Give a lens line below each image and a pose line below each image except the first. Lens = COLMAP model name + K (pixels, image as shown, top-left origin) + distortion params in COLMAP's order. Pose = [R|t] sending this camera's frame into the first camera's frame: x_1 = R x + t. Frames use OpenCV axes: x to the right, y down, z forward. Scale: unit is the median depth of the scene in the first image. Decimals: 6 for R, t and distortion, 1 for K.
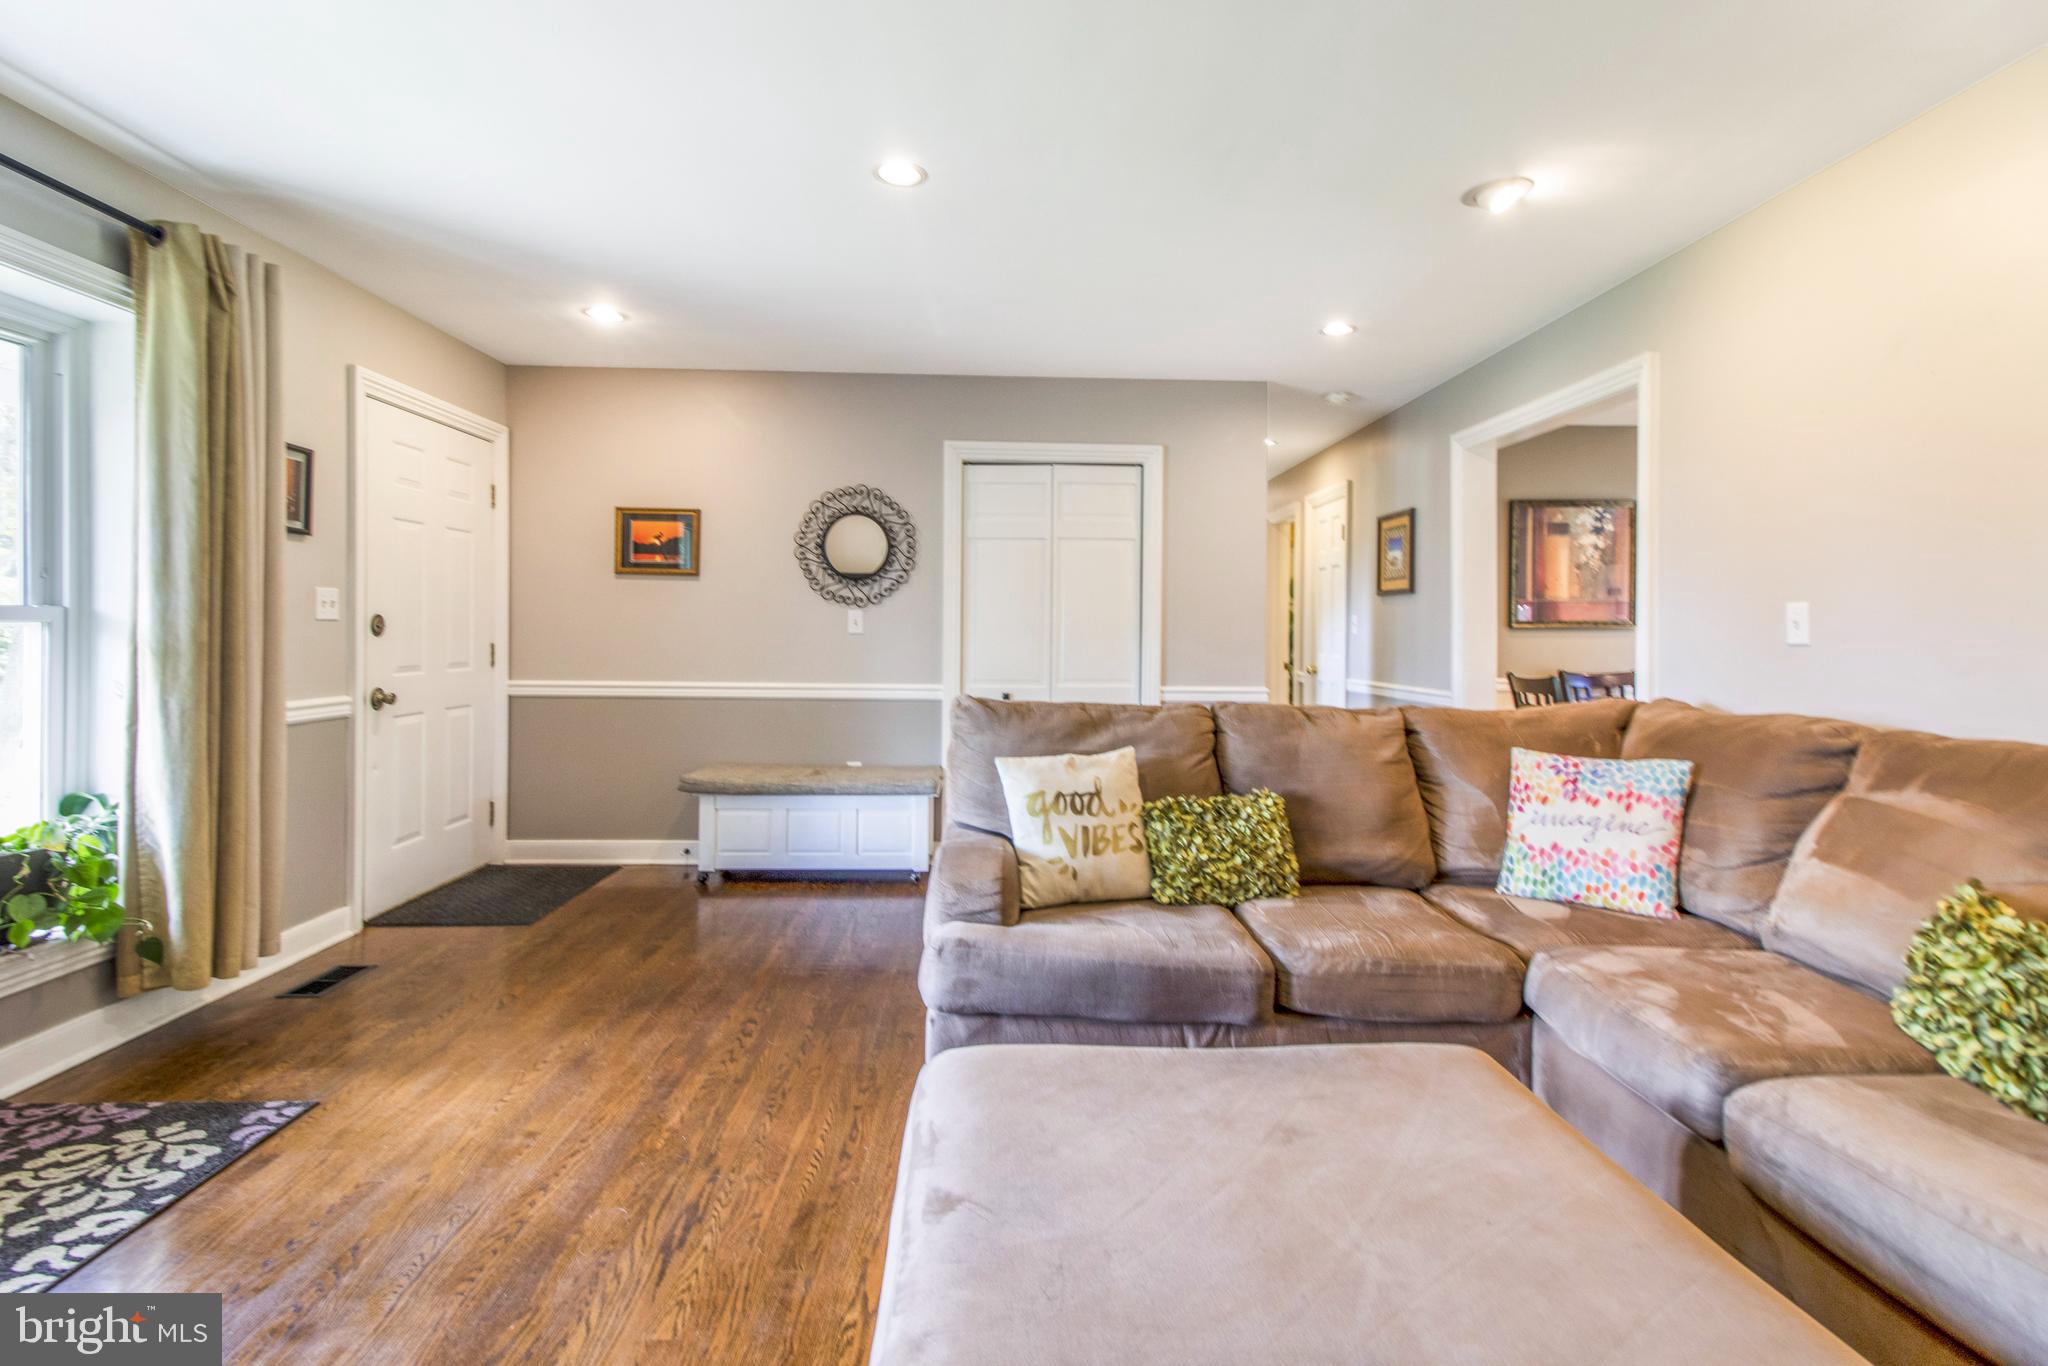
lens RADIAL K [[955.5, 0, 1031.4], [0, 955.5, 636.1], [0, 0, 1]] dist [0.001086, -0.000194]
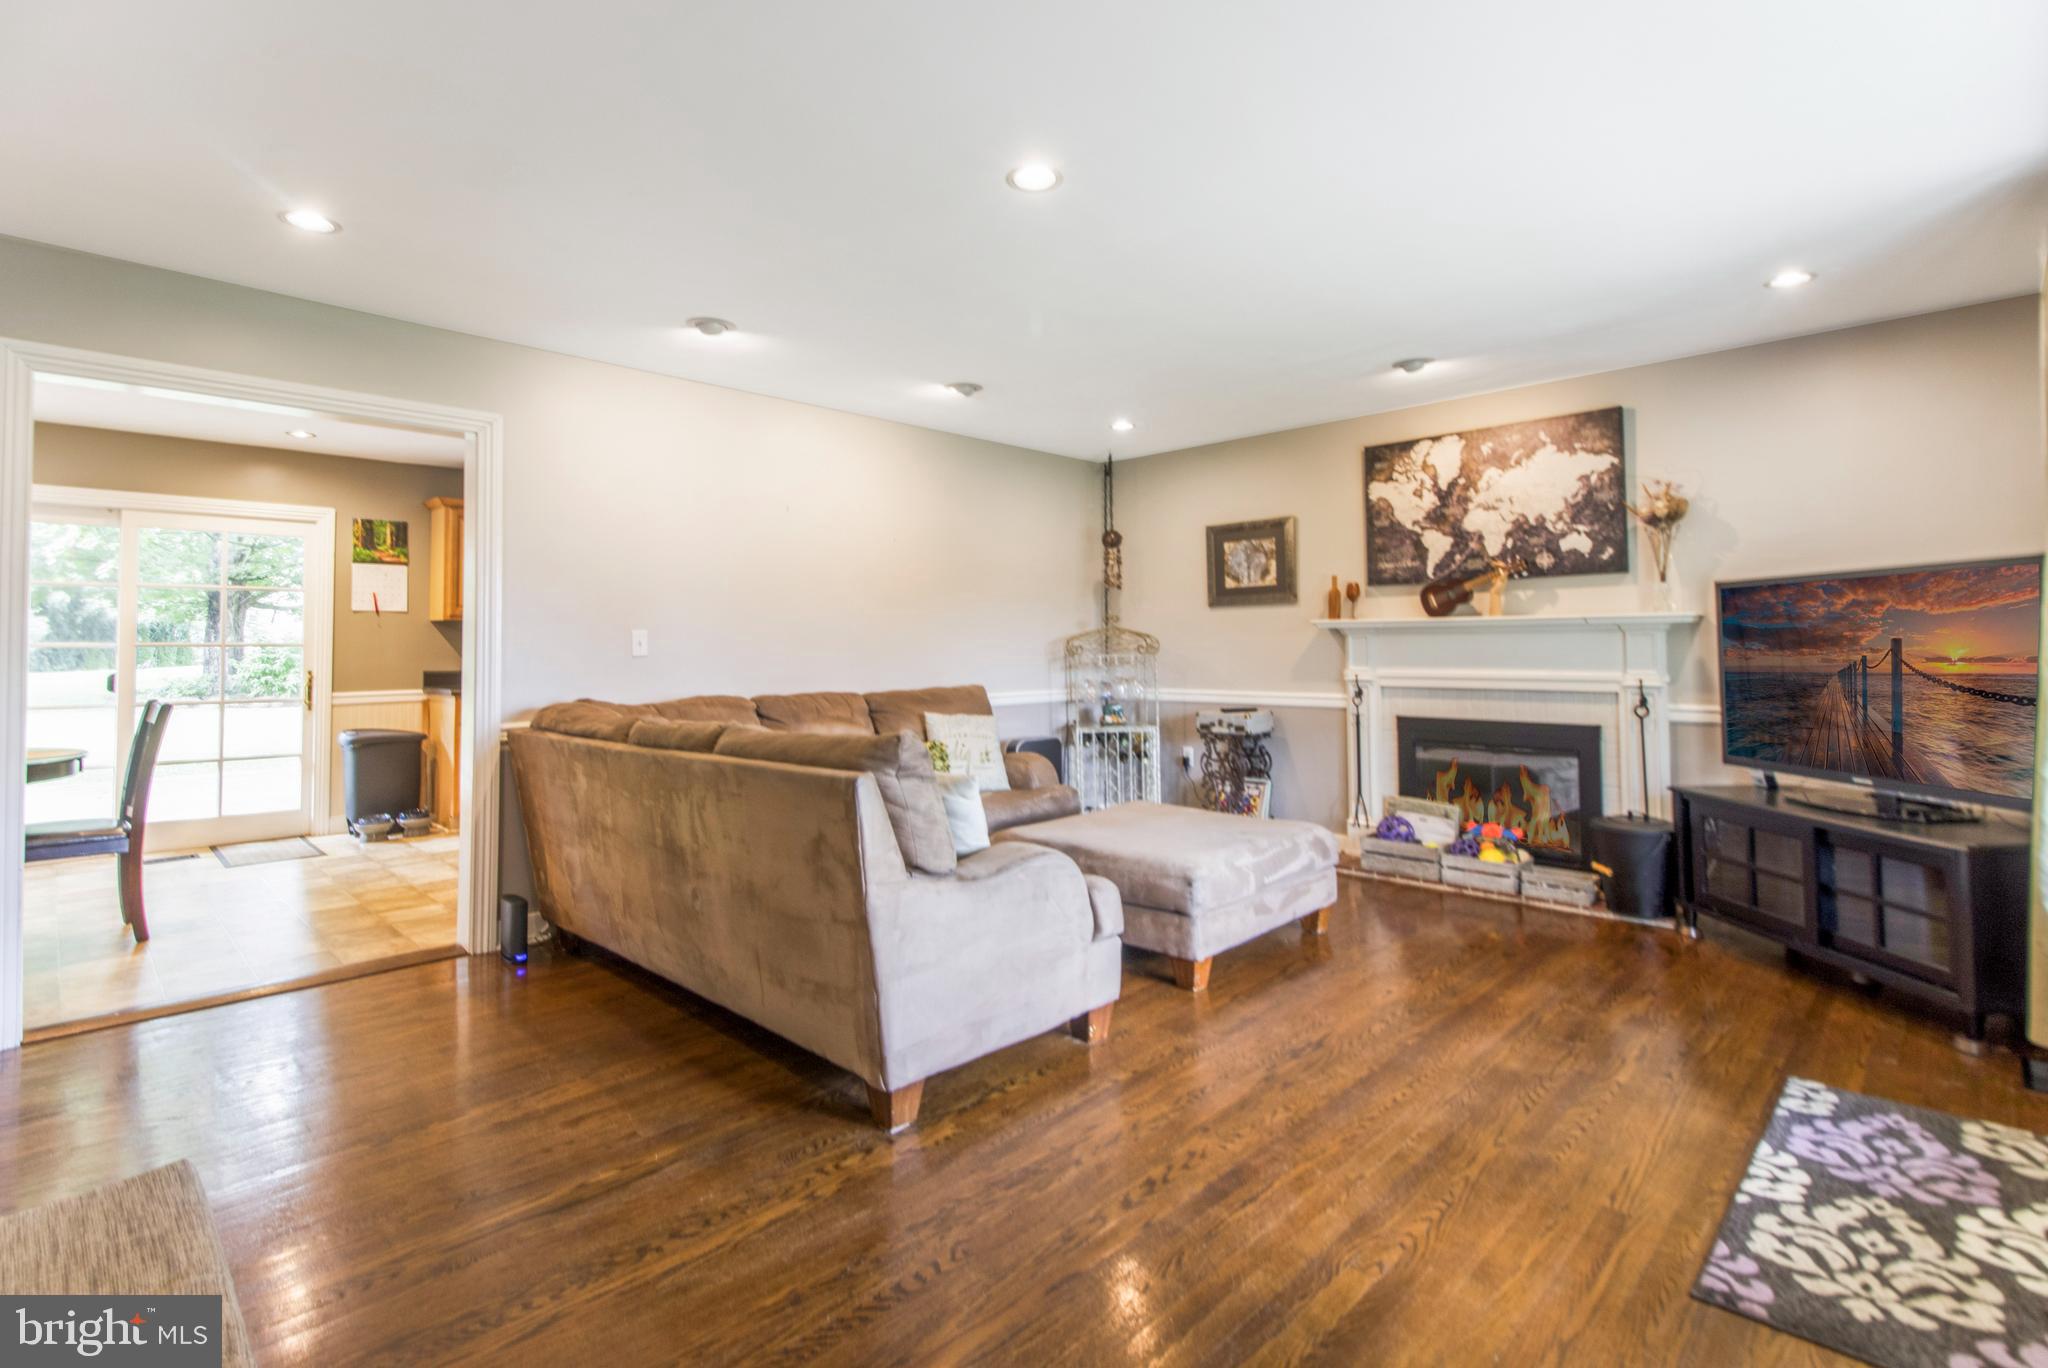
lens RADIAL K [[973.3, 0, 1031.0], [0, 973.3, 603.3], [0, 0, 1]] dist [0.024302, -0.011101]
pose [[-0.690347, 0.025968, 0.723012, -0.825973], [0.002864, 0.999446, -0.033163, -0.023761], [-0.723473, -0.020823, -0.690039, 1.646955]]
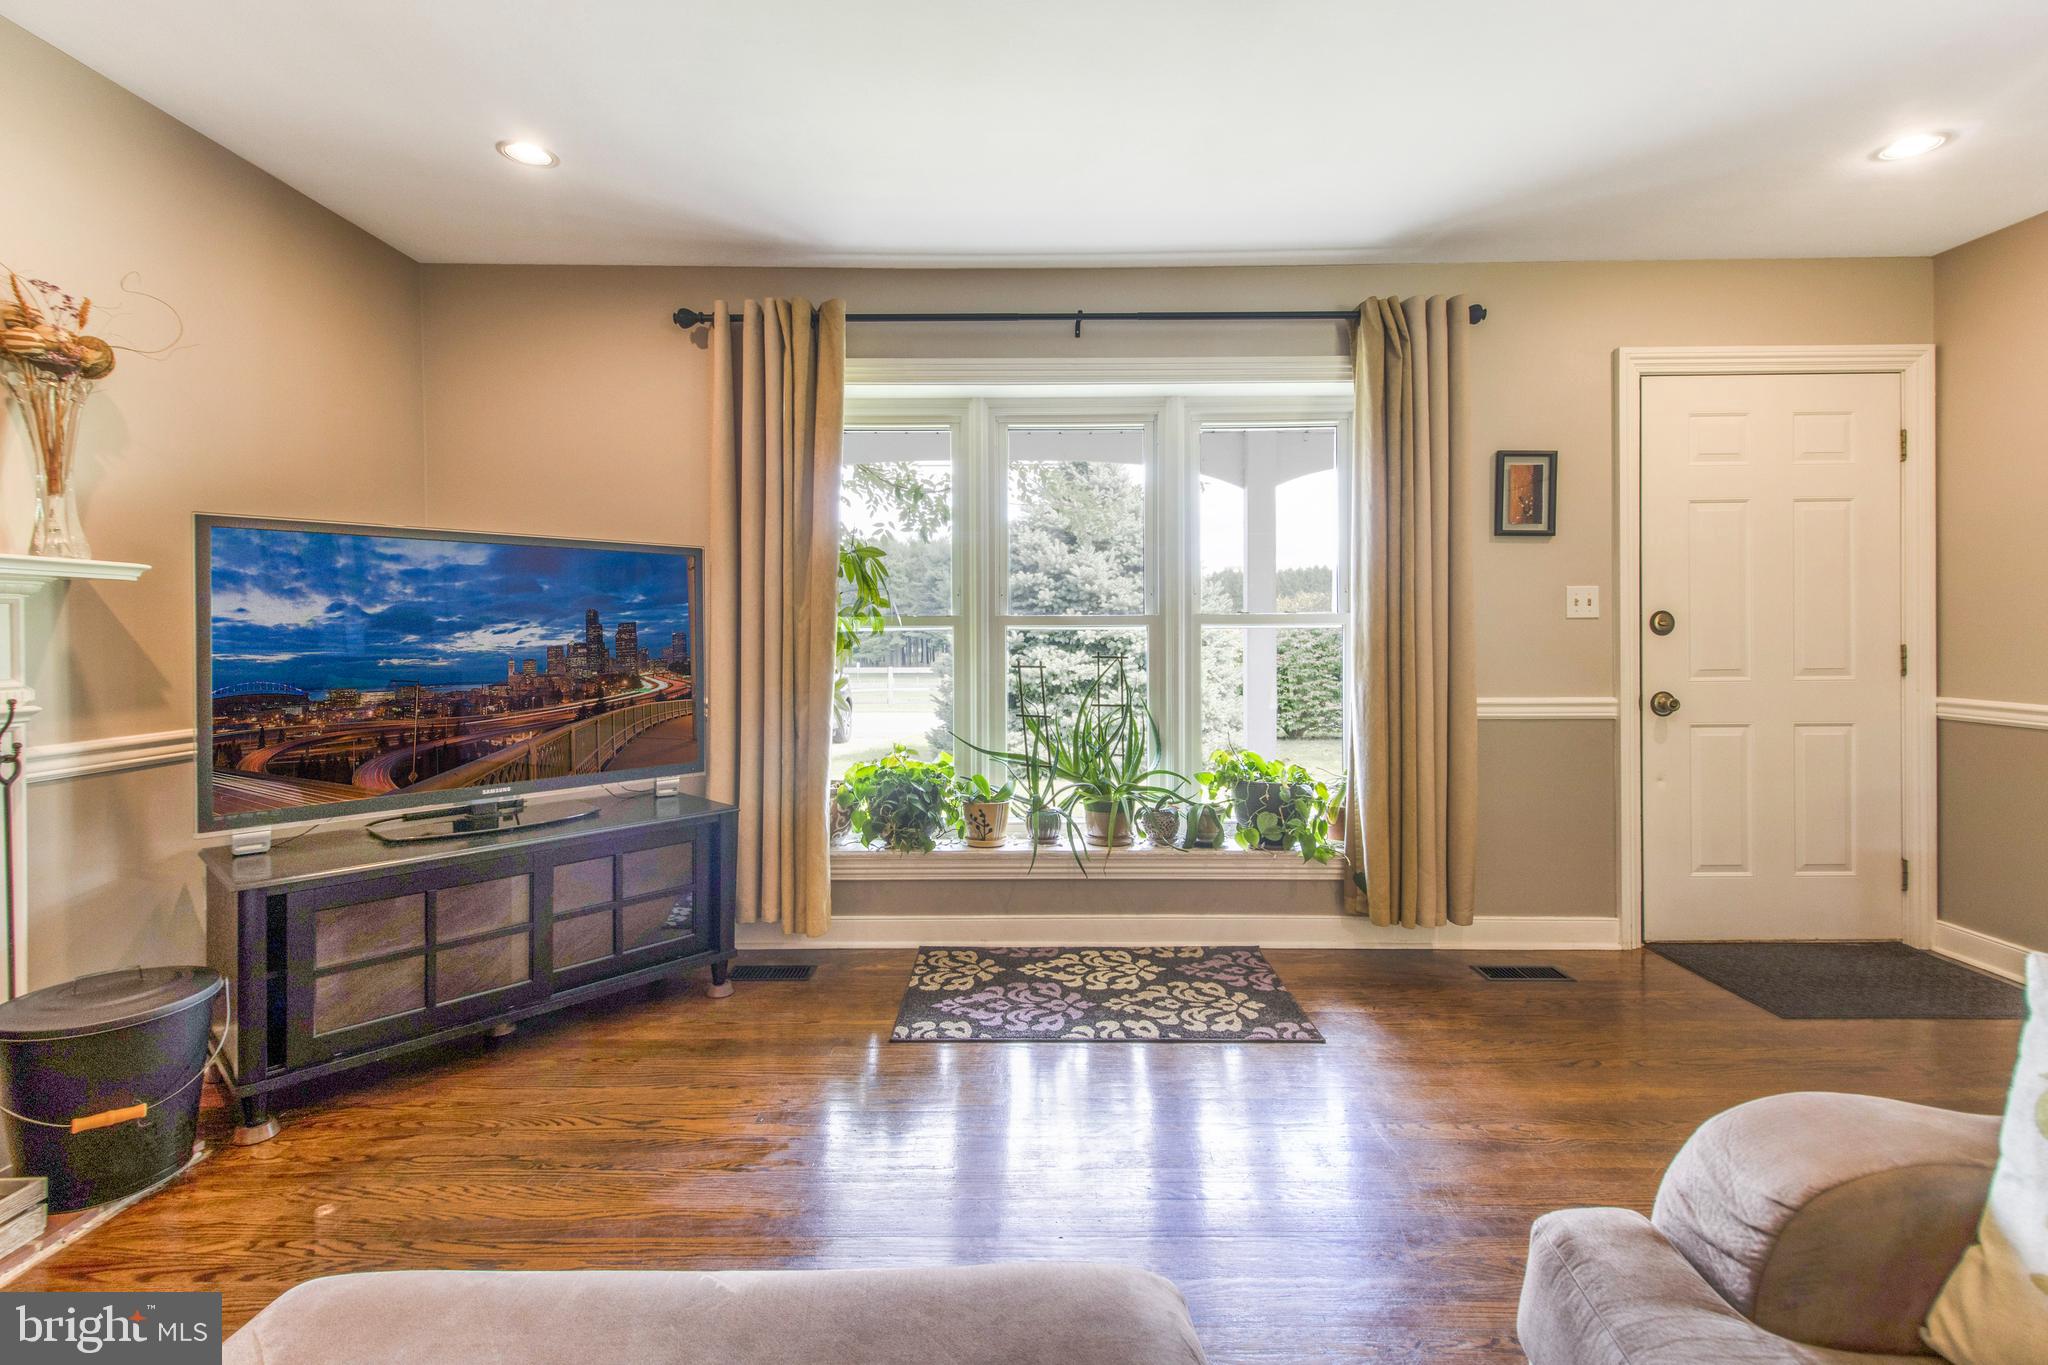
lens RADIAL K [[938.7, 0, 1023.4], [0, 938.7, 650.6], [0, 0, 1]] dist [0.032914, -0.015715]
pose [[-0.042909, 0.009723, -0.999032, 0.338962], [0.001031, 0.999953, 0.009687, 0.007510], [0.999078, -0.000614, -0.042917, 0.592100]]
